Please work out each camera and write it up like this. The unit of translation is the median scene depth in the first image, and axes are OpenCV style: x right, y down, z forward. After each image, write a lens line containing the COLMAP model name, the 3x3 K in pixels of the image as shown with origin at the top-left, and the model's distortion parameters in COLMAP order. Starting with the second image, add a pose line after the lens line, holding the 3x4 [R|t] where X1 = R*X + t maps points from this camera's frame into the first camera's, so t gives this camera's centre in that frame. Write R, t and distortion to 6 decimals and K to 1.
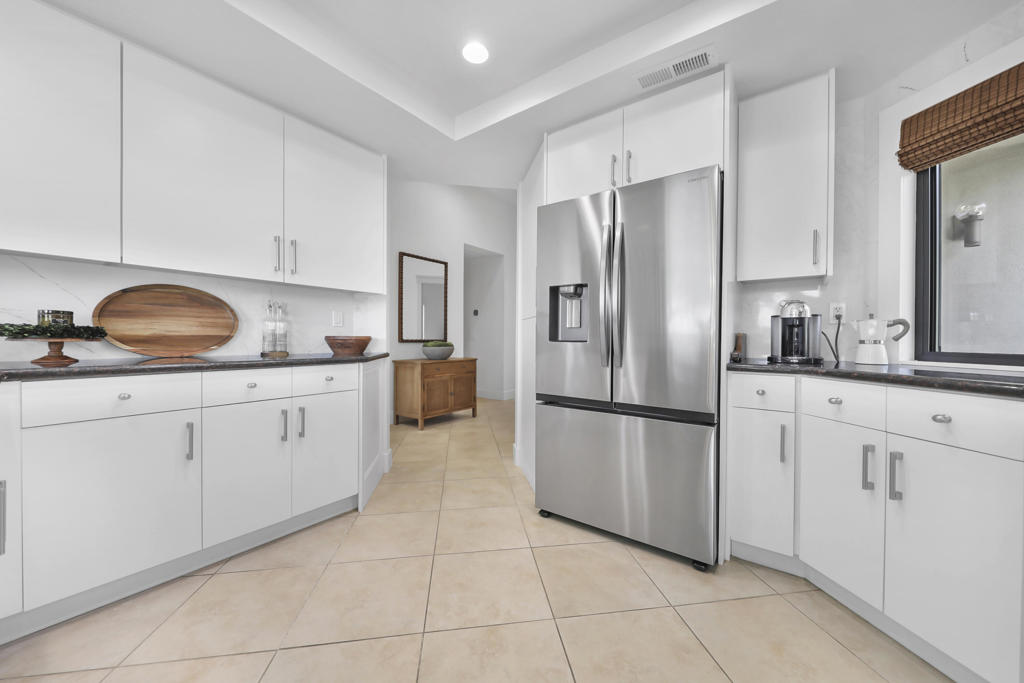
lens RADIAL K [[366.6, 0, 521.0], [0, 366.6, 341.6], [0, 0, 1]] dist [0.000347, -0.000008]
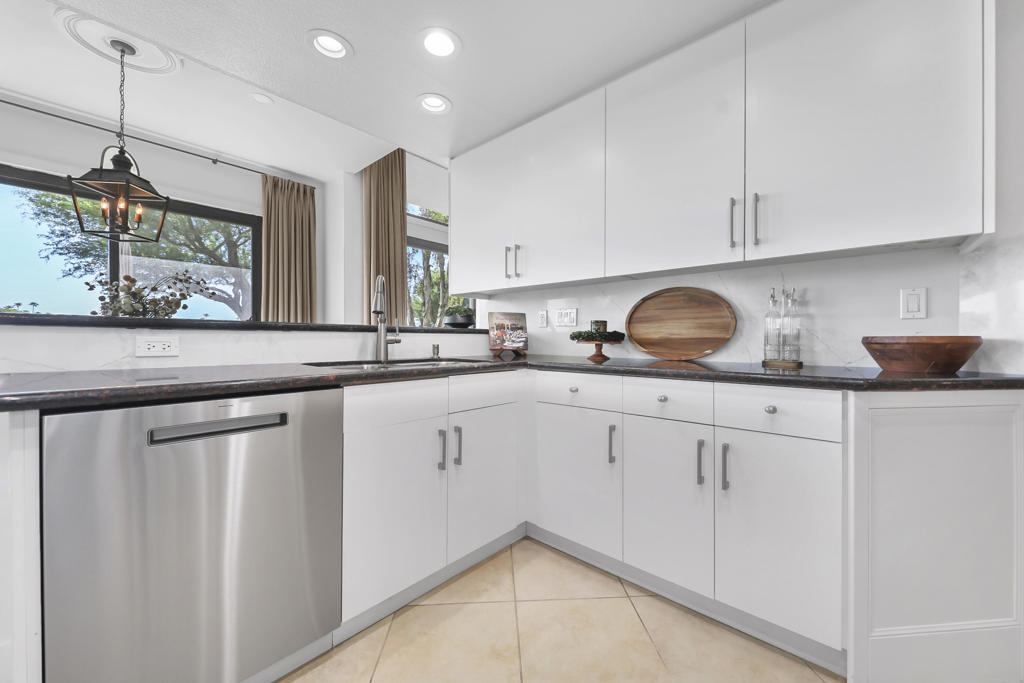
lens RADIAL K [[395.0, 0, 512.0], [0, 395.0, 340.8], [0, 0, 1]] dist [0.003838, -0.000209]
pose [[-0.105795, -0.002569, -0.994385, 0.161690], [-0.009146, 0.999957, -0.001610, -0.004809], [0.994346, 0.008925, -0.105814, 0.699215]]
